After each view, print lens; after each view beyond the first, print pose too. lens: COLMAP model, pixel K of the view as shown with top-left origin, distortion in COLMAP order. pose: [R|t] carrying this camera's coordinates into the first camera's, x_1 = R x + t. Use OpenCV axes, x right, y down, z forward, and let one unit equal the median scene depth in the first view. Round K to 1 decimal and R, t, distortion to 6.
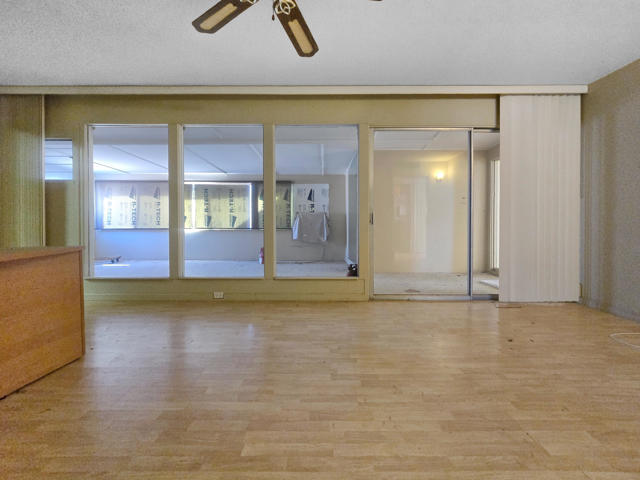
lens RADIAL K [[264.5, 0, 323.8], [0, 264.5, 224.8], [0, 0, 1]] dist [-0.001288, 0.000491]
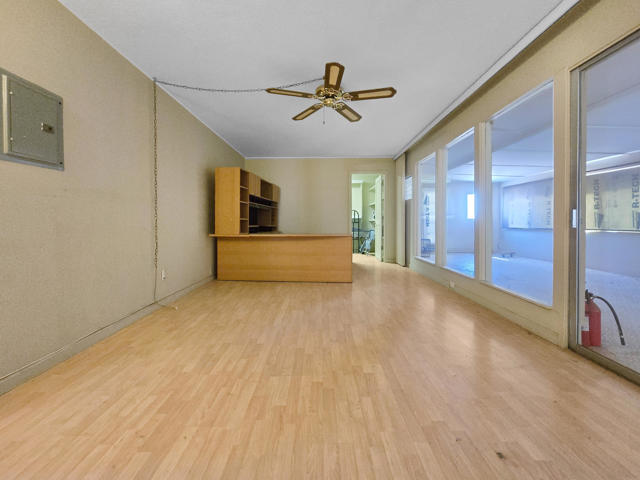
lens RADIAL K [[264.5, 0, 323.8], [0, 264.5, 224.8], [0, 0, 1]] dist [-0.001288, 0.000491]
pose [[0.018024, 0.009313, -0.999794, 0.351038], [-0.004980, 0.999945, 0.009225, -0.005276], [0.999825, 0.004812, 0.018069, 0.185970]]
